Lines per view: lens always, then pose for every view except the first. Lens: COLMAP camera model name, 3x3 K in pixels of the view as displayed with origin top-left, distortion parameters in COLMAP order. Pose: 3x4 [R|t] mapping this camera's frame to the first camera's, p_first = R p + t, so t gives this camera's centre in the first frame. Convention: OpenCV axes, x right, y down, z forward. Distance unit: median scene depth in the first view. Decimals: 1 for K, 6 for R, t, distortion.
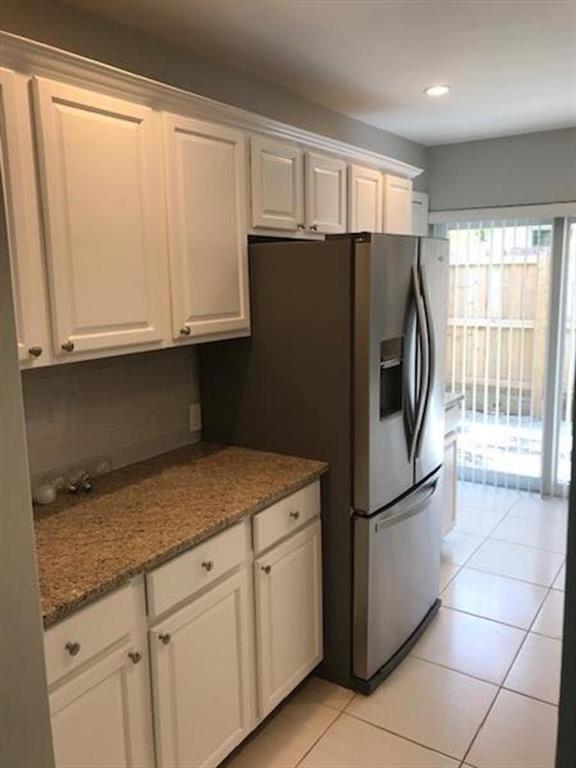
lens RADIAL K [[616.8, 0, 286.6], [0, 616.8, 382.9], [0, 0, 1]] dist [-0.009278, 0.008734]
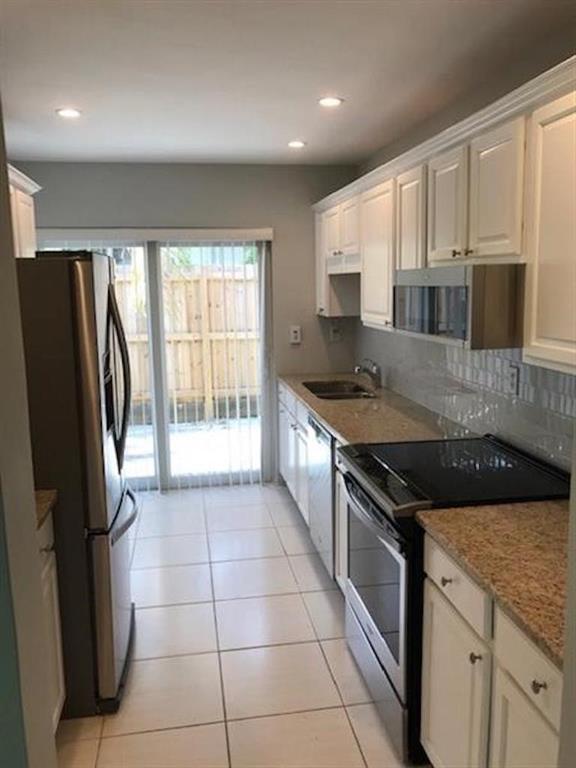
lens RADIAL K [[616.8, 0, 291.9], [0, 616.8, 383.4], [0, 0, 1]] dist [-0.009278, 0.008734]
pose [[0.712826, -0.097306, 0.694558, -0.210030], [0.114501, 0.993188, 0.021630, -0.008320], [-0.691931, 0.064109, 0.719112, 0.033234]]
